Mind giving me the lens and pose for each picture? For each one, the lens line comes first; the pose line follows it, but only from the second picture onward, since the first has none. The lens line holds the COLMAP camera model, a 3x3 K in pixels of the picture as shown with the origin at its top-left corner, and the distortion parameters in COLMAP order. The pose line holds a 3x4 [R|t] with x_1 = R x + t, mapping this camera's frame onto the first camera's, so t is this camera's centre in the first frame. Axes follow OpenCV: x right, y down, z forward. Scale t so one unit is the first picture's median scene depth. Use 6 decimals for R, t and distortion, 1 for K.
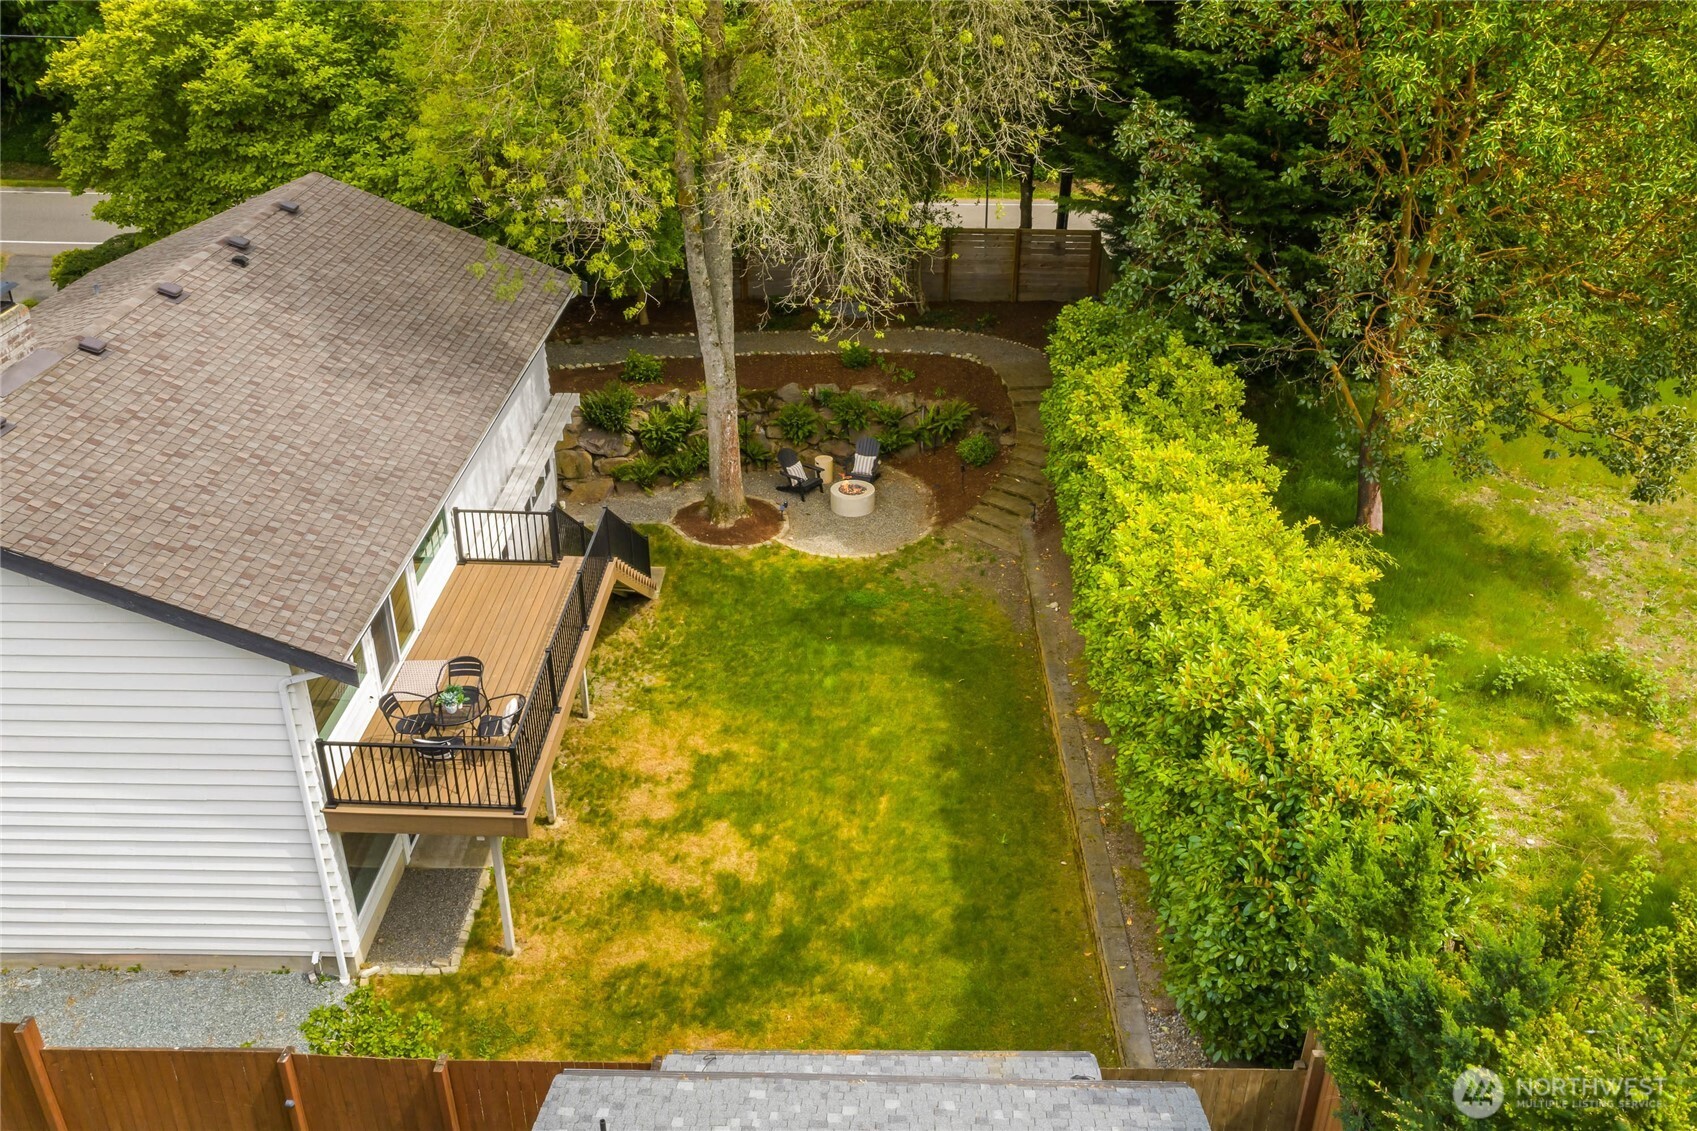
lens RADIAL K [[1453.9, 0, 848.5], [0, 1453.9, 565.5], [0, 0, 1]] dist [-0.014860, 0.177069]
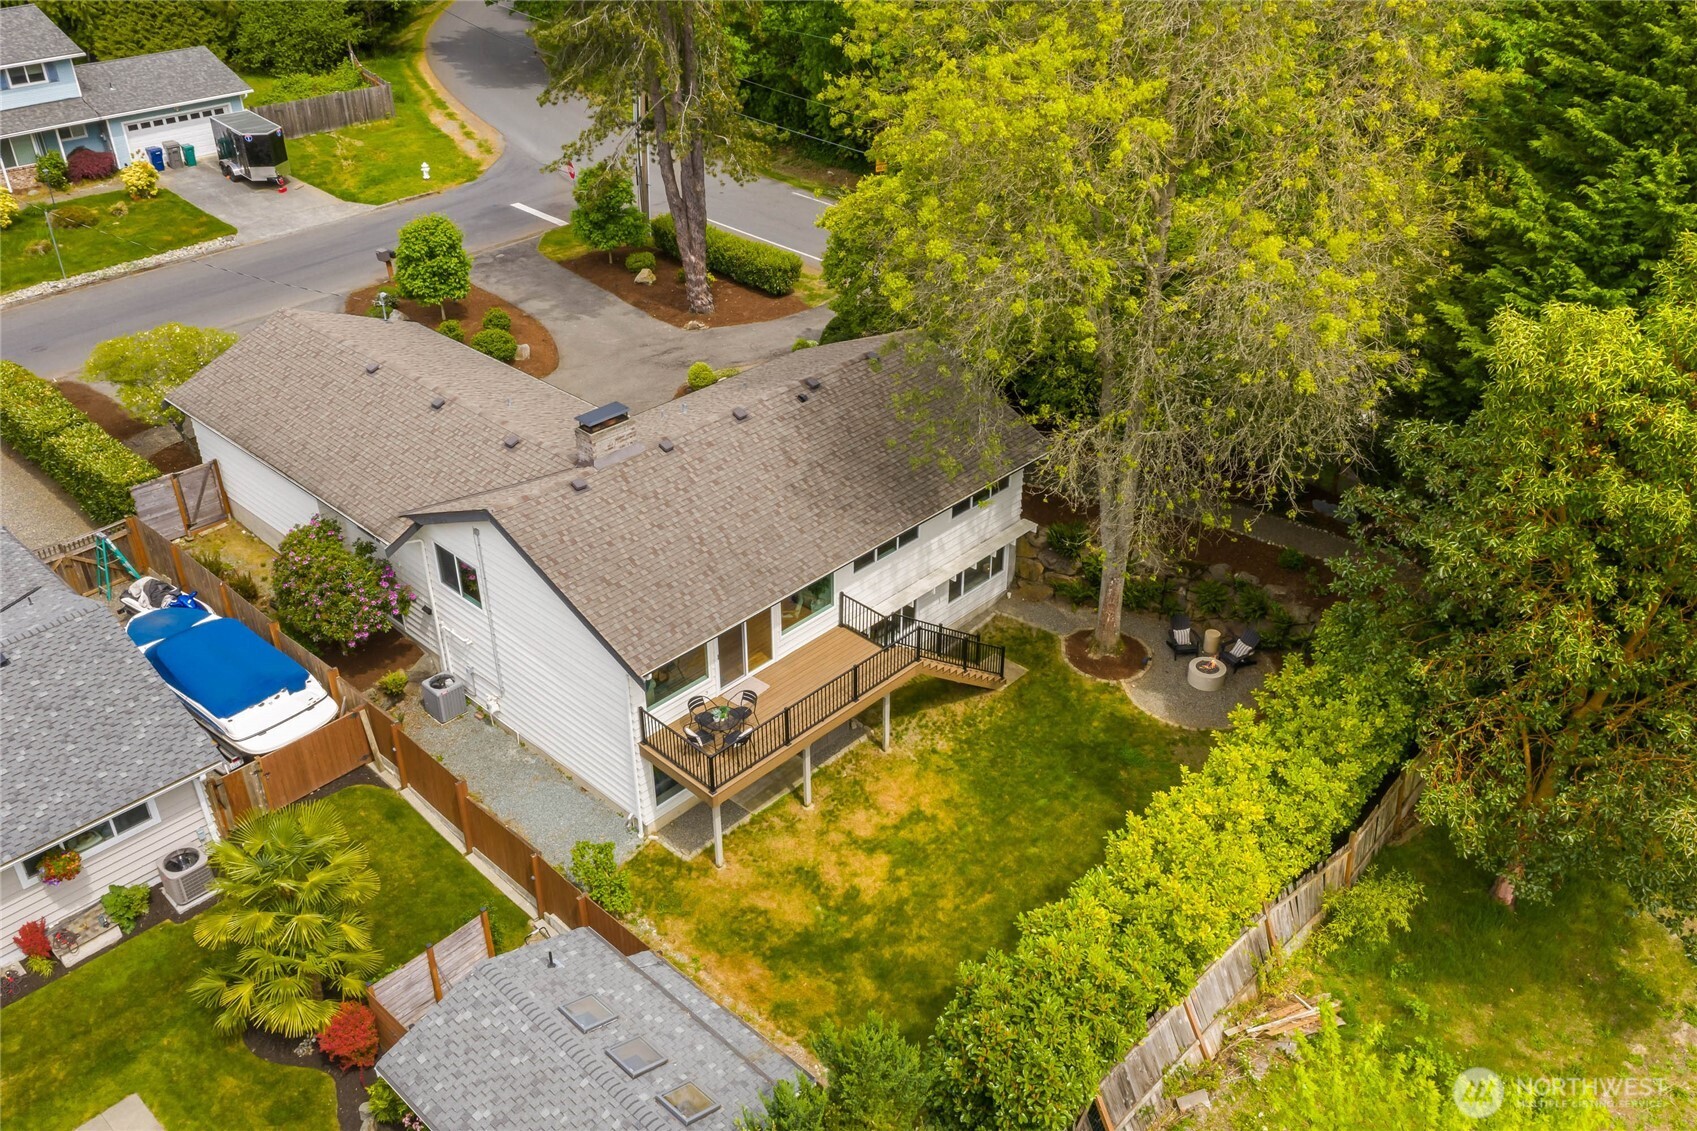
lens RADIAL K [[1436.4, 0, 848.5], [0, 1436.4, 565.5], [0, 0, 1]] dist [0.011603, -0.006242]
pose [[0.730770, 0.349482, -0.586377, 0.648141], [-0.308809, 0.935331, 0.172607, -0.347816], [0.608779, 0.054942, 0.791435, -0.213038]]
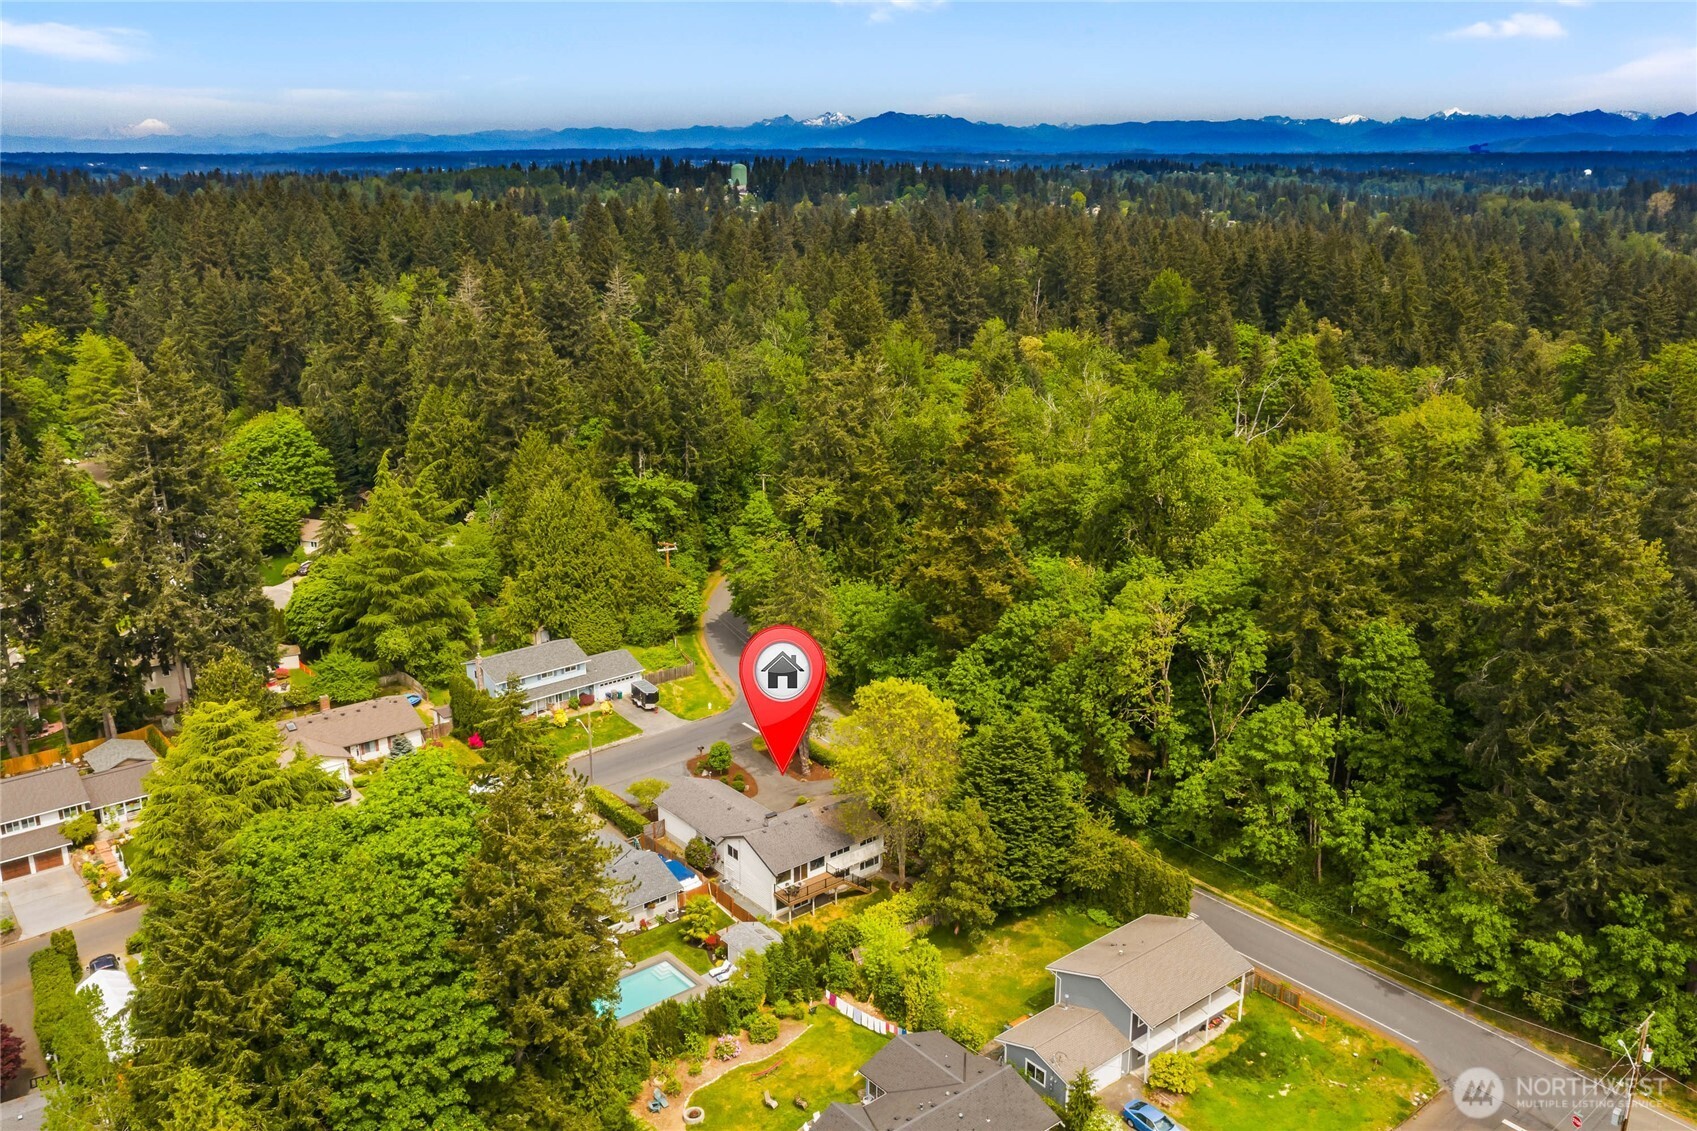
lens RADIAL K [[1436.4, 0, 848.5], [0, 1436.4, 565.5], [0, 0, 1]] dist [0.011603, -0.006242]
pose [[0.641395, 0.215995, -0.736178, 4.236509], [-0.347643, 0.937212, -0.027905, -1.142153], [0.683927, 0.273825, 0.676212, -3.604274]]
